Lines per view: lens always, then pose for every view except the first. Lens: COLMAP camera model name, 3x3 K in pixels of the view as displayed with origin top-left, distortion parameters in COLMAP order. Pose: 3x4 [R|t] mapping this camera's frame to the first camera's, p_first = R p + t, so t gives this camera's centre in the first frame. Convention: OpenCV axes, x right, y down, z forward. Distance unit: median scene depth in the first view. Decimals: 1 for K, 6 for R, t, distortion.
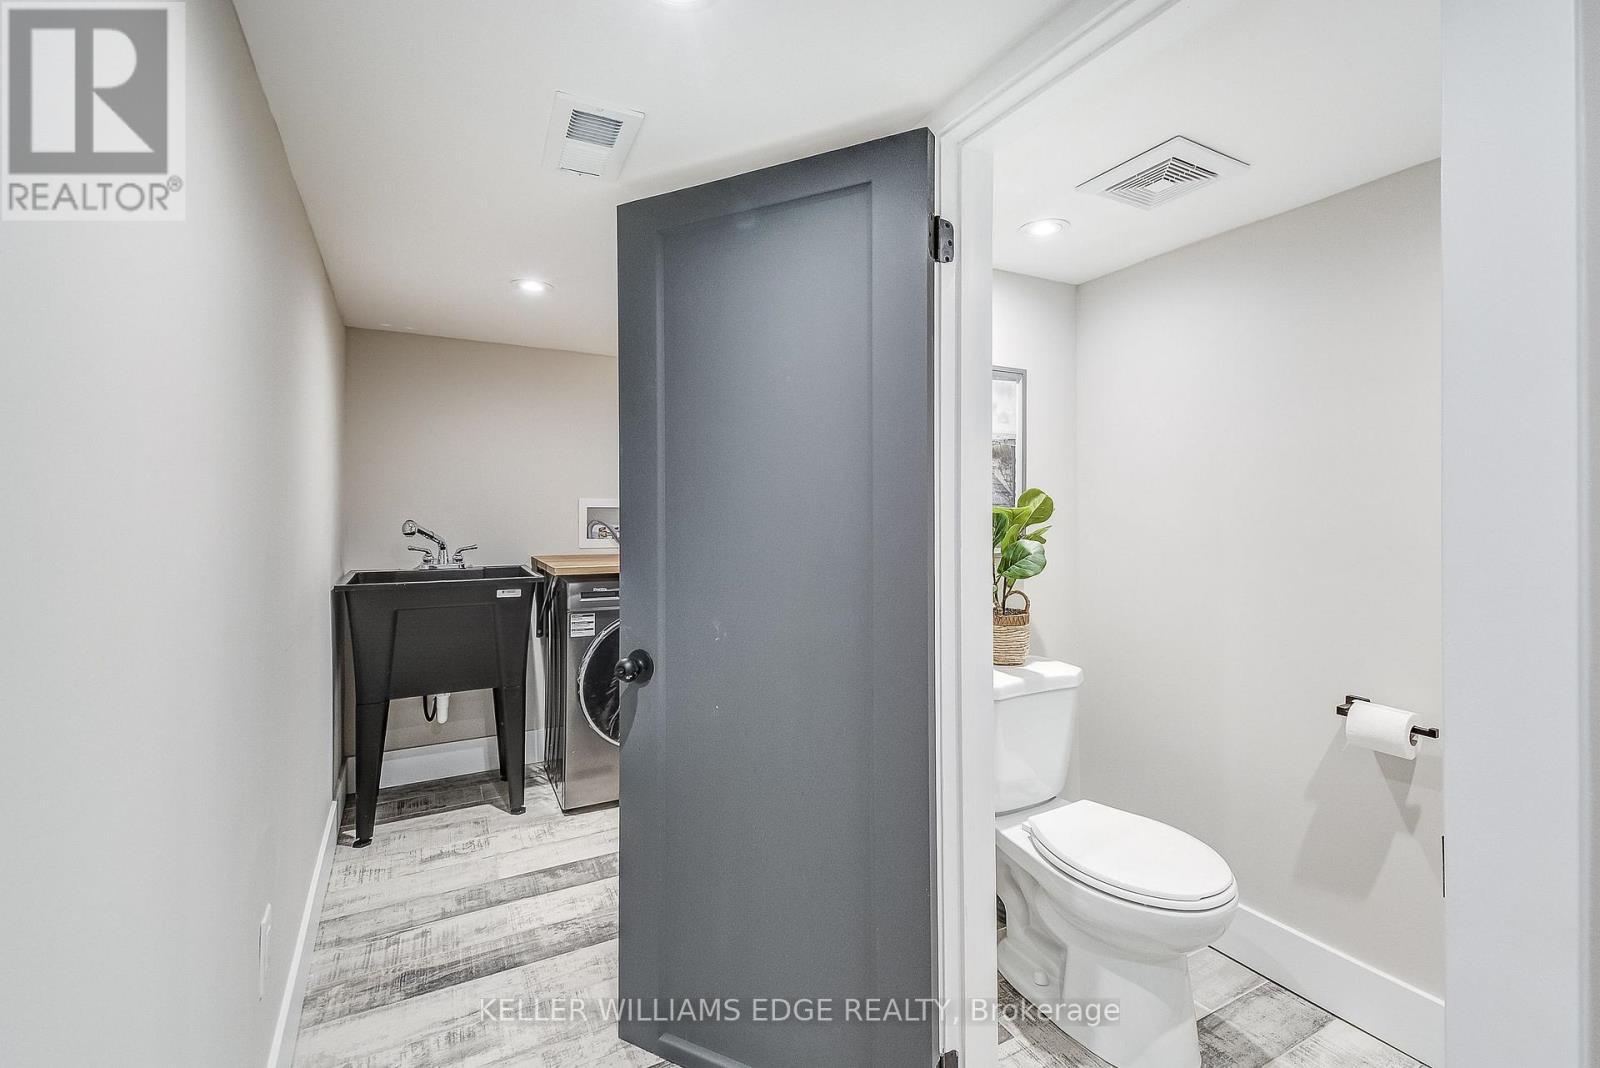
lens RADIAL K [[722.1, 0, 808.2], [0, 722.1, 524.4], [0, 0, 1]] dist [-0.001437, -0.001197]
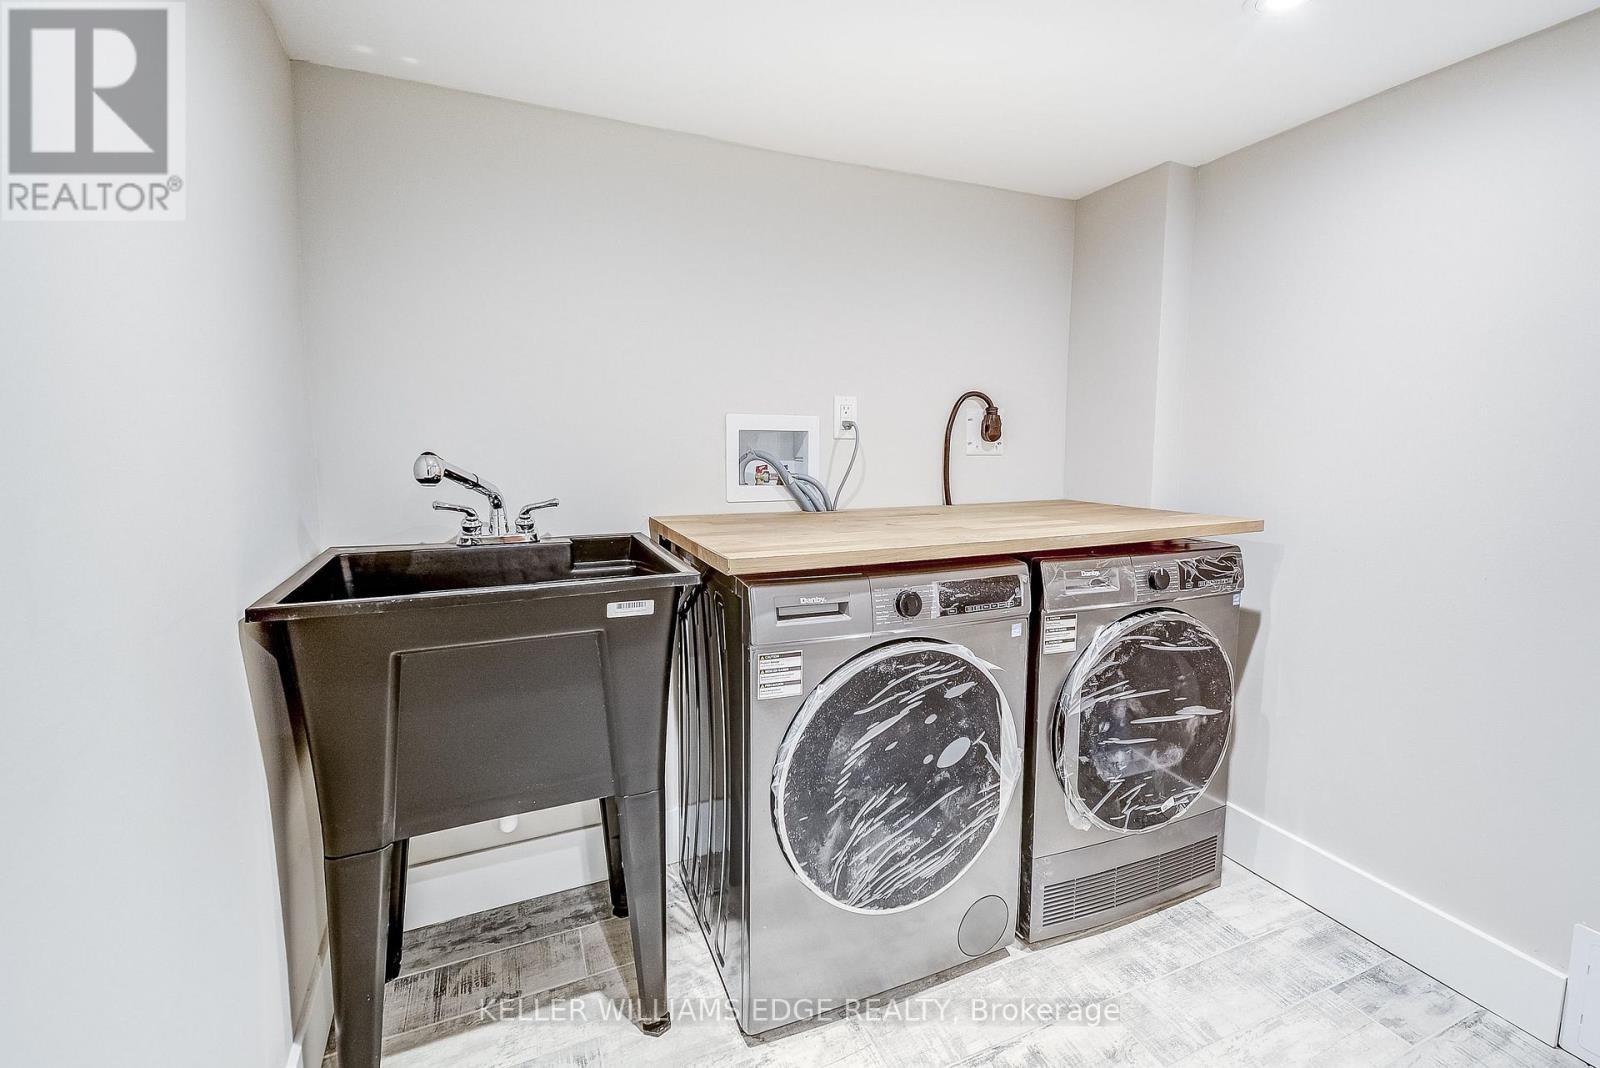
lens RADIAL K [[722.1, 0, 796.6], [0, 722.1, 539.0], [0, 0, 1]] dist [-0.001437, -0.001197]
pose [[0.995502, 0.016151, -0.093352, -0.248655], [-0.005304, 0.993318, 0.115284, -0.005102], [0.094590, -0.114270, 0.988936, 0.517339]]
